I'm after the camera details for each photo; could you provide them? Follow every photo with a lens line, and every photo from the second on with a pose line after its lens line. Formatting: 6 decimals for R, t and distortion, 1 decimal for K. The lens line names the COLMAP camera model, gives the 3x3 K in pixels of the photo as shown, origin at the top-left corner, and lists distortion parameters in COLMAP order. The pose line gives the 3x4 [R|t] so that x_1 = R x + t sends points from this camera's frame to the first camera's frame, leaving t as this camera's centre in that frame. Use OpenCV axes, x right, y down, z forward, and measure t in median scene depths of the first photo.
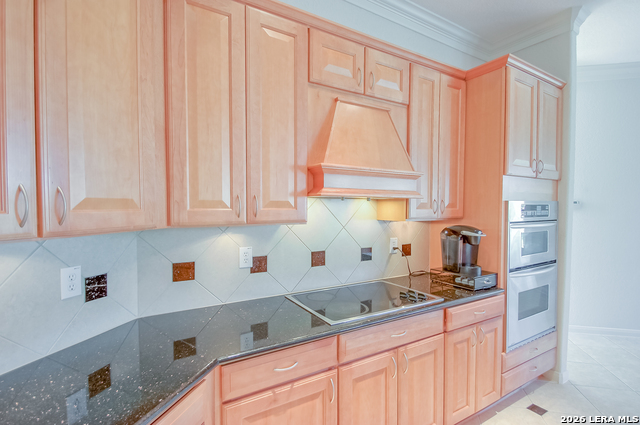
lens RADIAL K [[296.9, 0, 318.3], [0, 296.9, 218.9], [0, 0, 1]] dist [0.016841, -0.019754]
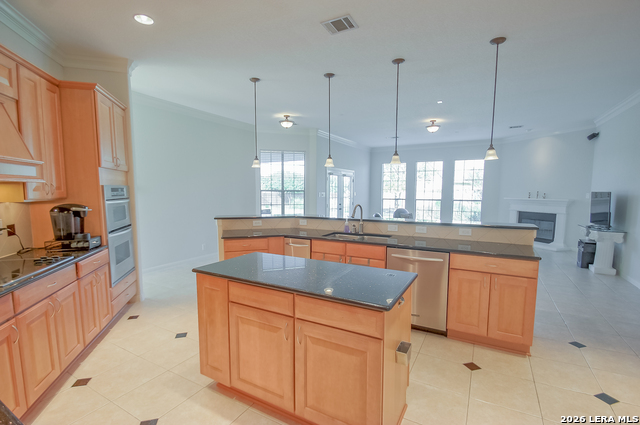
lens RADIAL K [[296.9, 0, 318.3], [0, 296.9, 218.9], [0, 0, 1]] dist [0.016841, -0.019754]
pose [[0.246102, -0.094969, 0.964580, -0.554990], [0.036781, 0.995386, 0.088618, 0.014175], [-0.968546, 0.013669, 0.248459, -0.399231]]
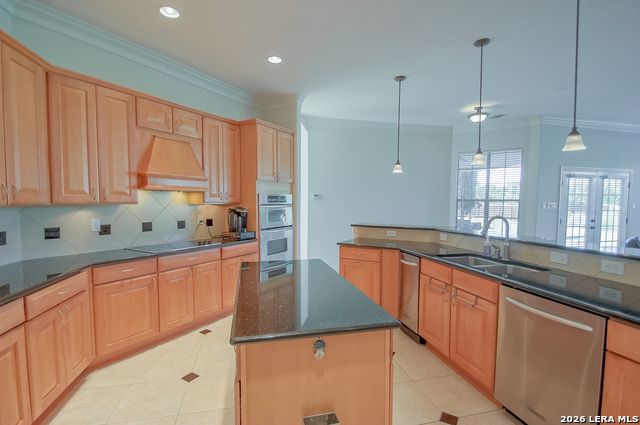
lens RADIAL K [[296.9, 0, 318.3], [0, 296.9, 218.9], [0, 0, 1]] dist [0.016841, -0.019754]
pose [[0.880343, -0.026457, 0.473599, 0.055800], [0.017255, 0.999569, 0.023765, 0.068133], [-0.474023, -0.012750, 0.880420, -0.937778]]
